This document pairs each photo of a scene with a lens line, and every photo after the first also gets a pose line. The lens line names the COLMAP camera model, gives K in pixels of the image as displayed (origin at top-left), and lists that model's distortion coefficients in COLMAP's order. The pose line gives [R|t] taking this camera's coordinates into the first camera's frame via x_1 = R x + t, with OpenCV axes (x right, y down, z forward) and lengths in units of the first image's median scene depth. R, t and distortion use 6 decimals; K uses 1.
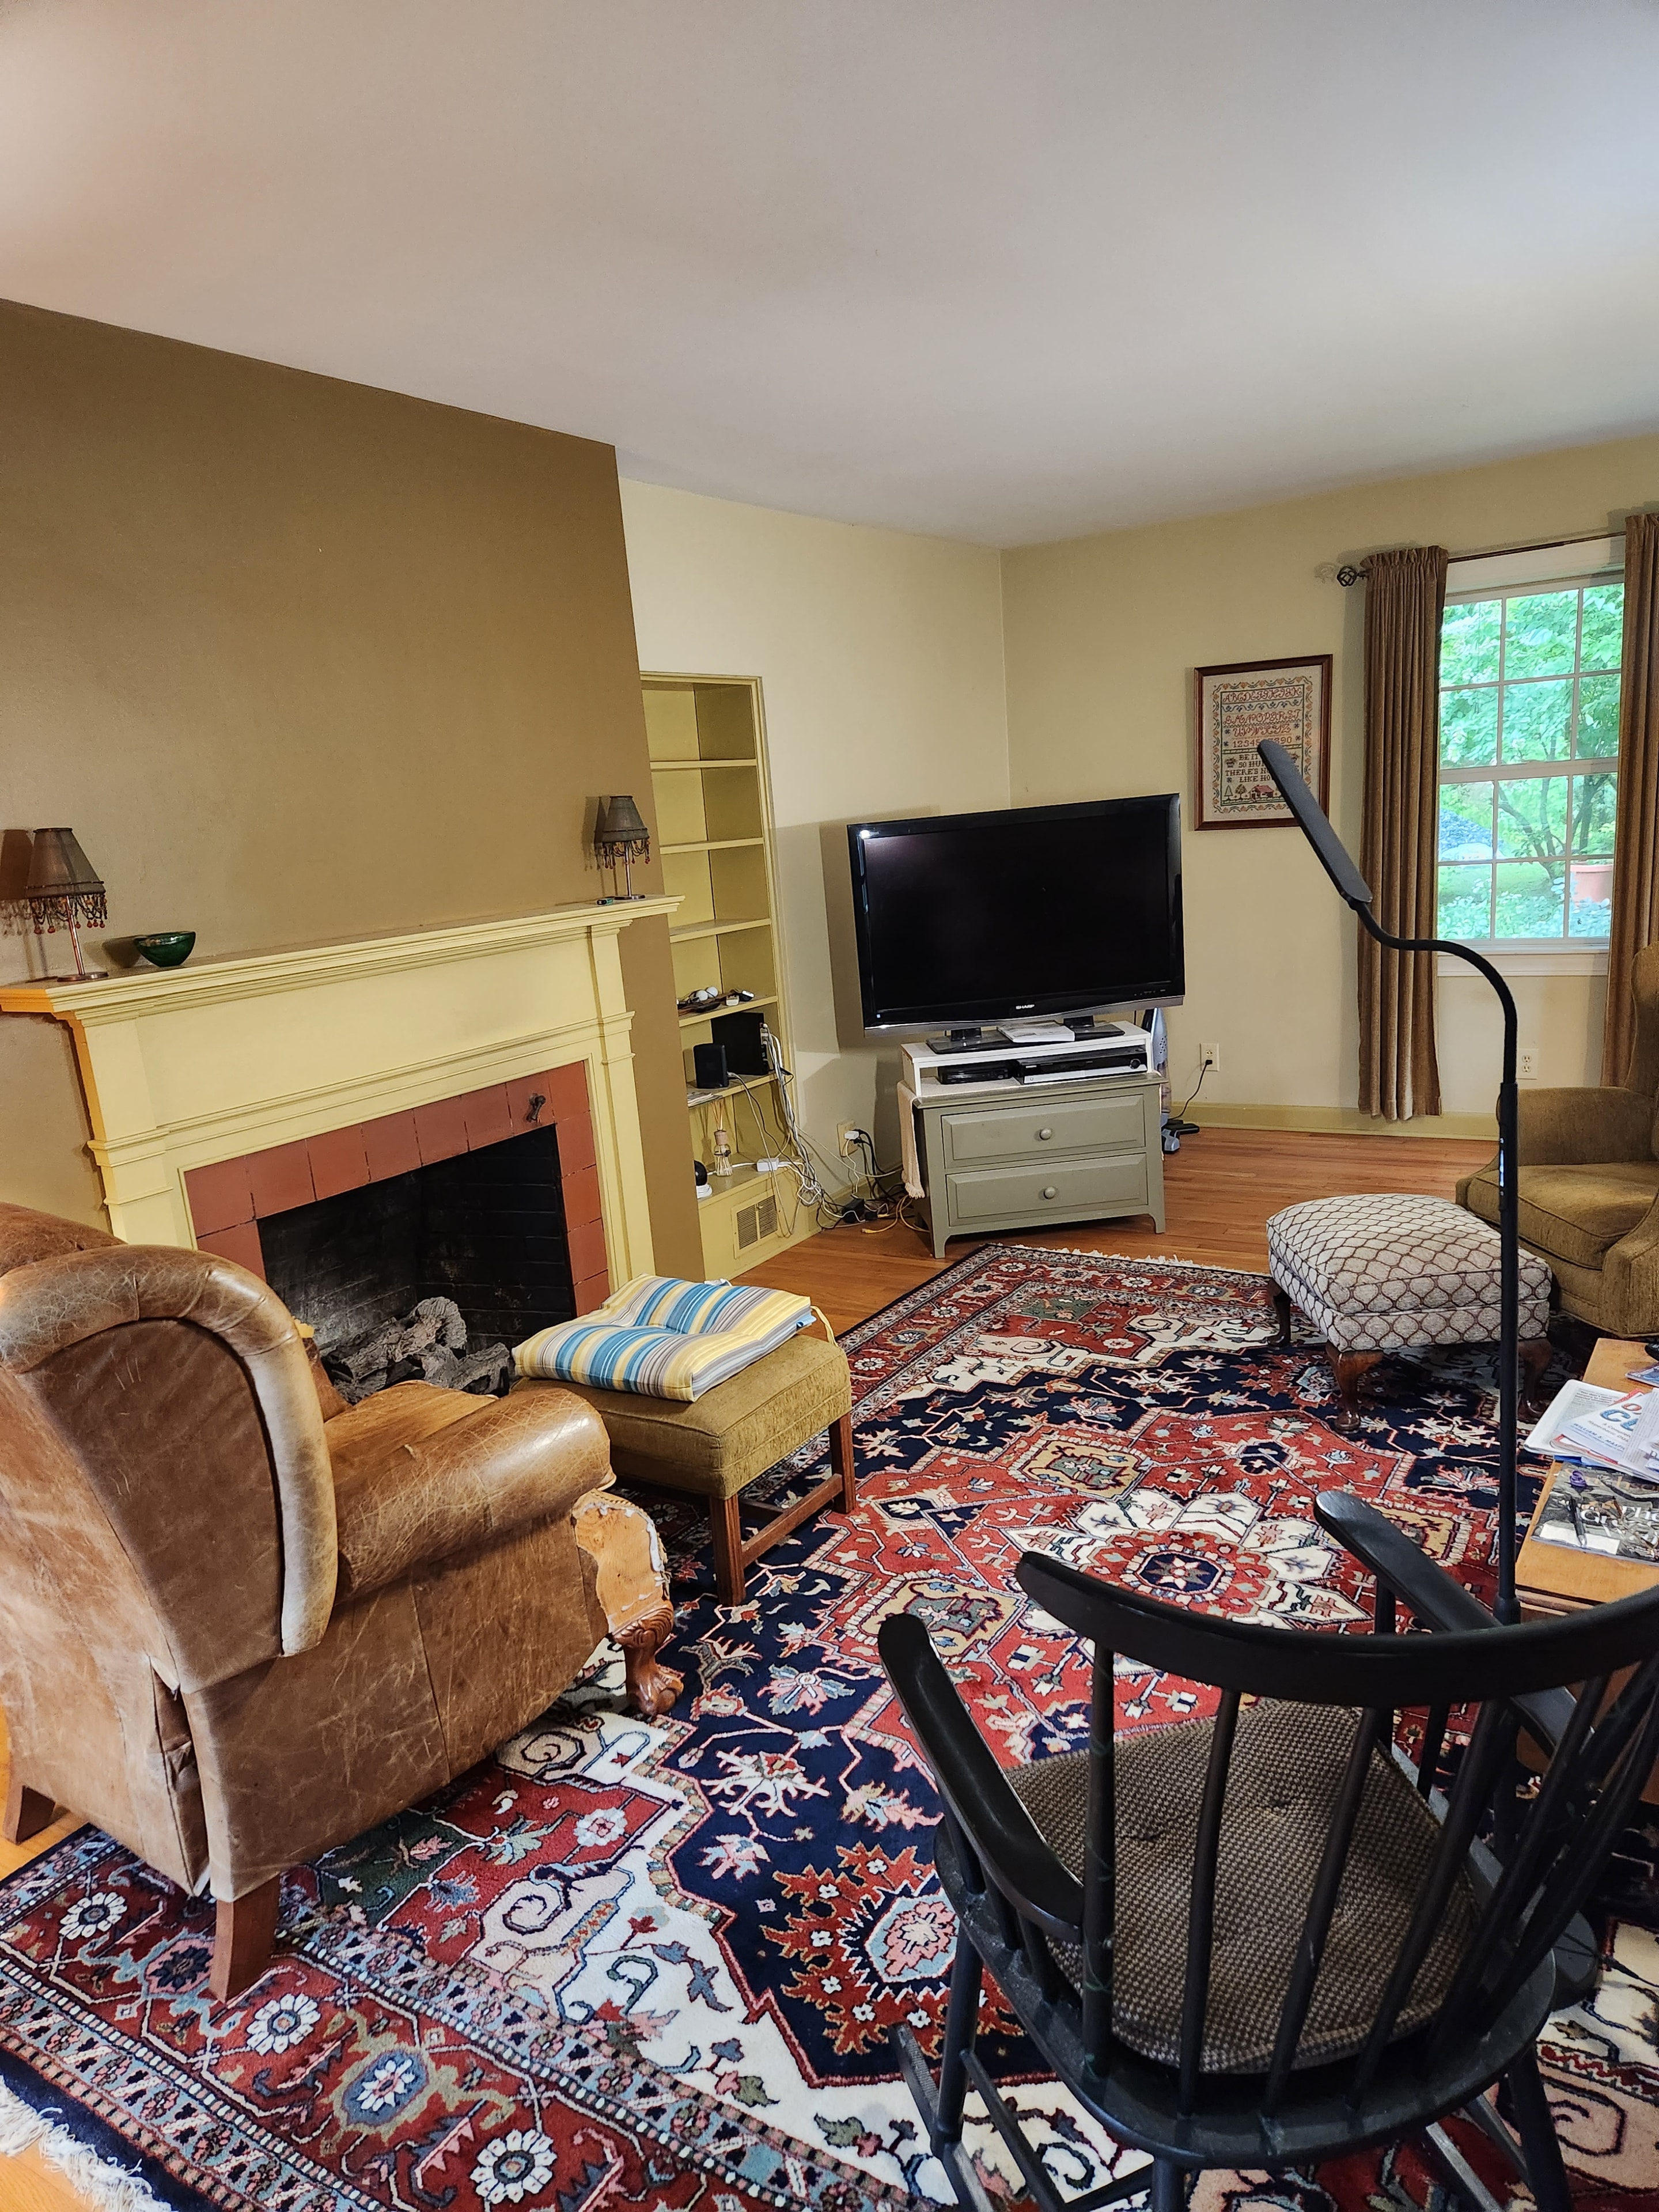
lens RADIAL K [[1475.0, 0, 823.6], [0, 1475.0, 1112.9], [0, 0, 1]] dist [0.044980, 0.006542]
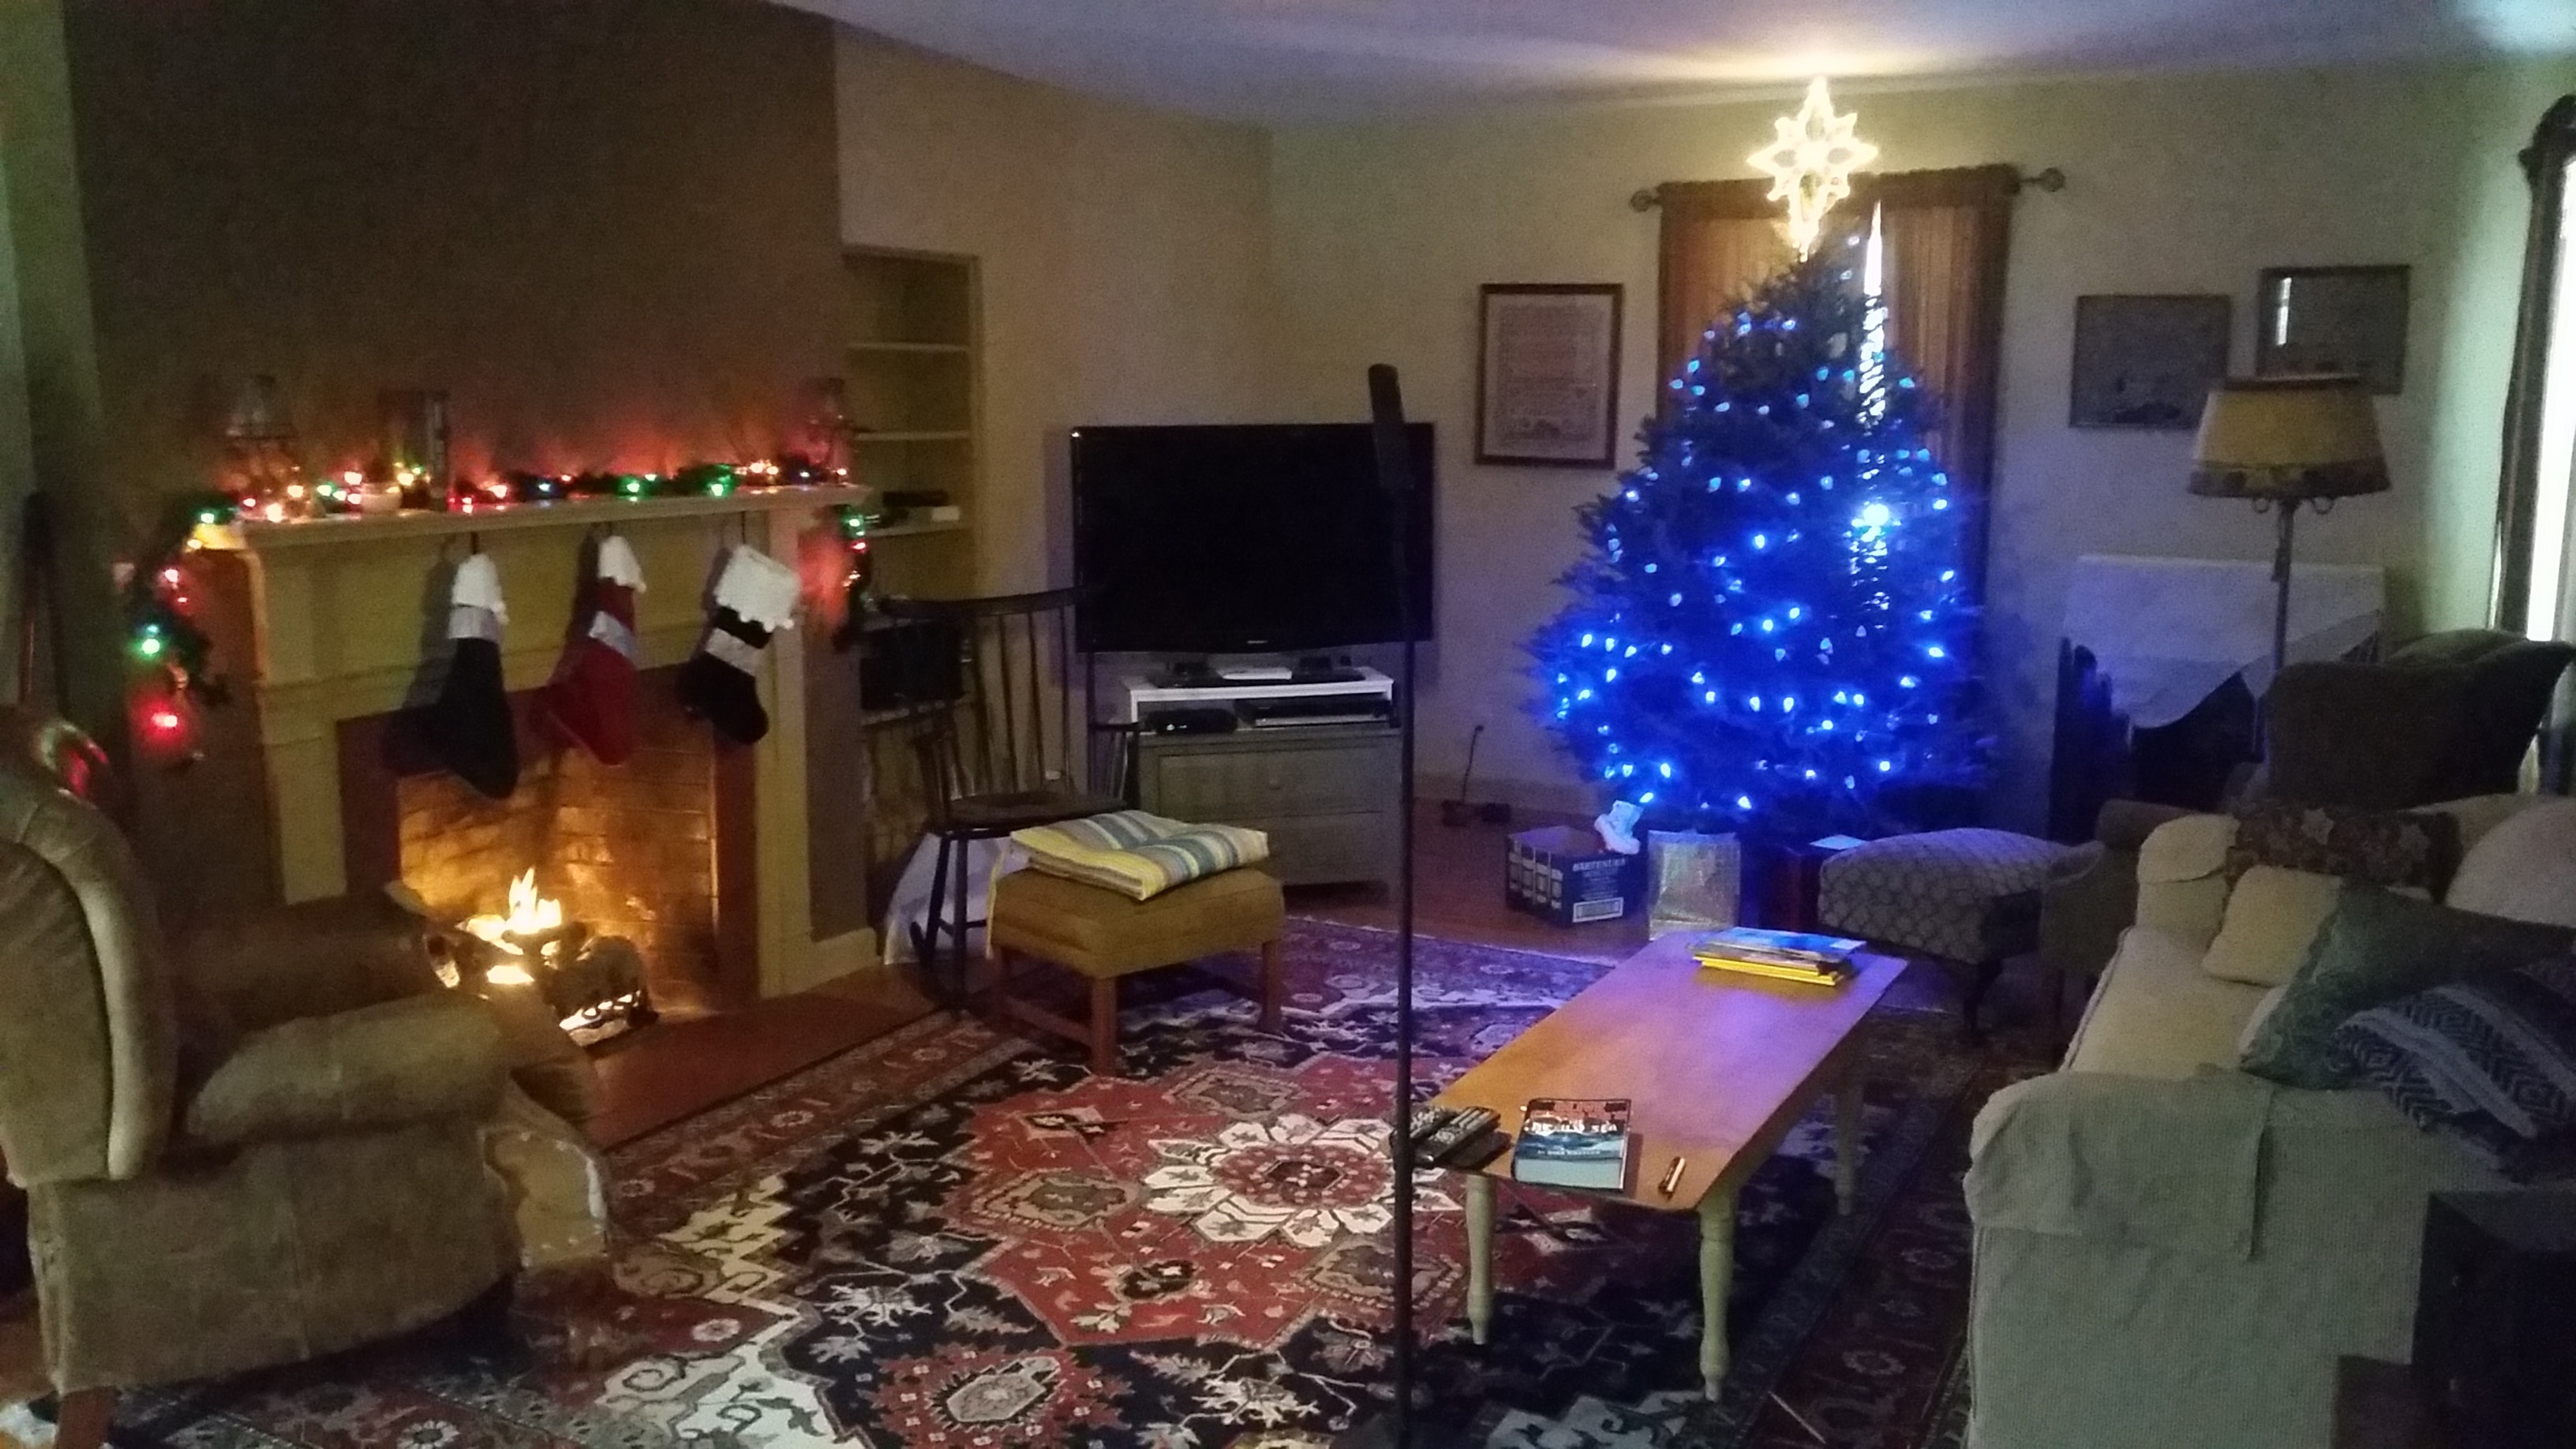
lens RADIAL K [[2077.7, 0, 1296.2], [0, 2077.7, 725.9], [0, 0, 1]] dist [-0.005447, -0.019697]
pose [[0.991873, 0.075300, 0.102553, 0.066900], [-0.070512, 0.996280, -0.049538, 0.075037], [-0.105901, 0.041904, 0.993493, -0.464201]]
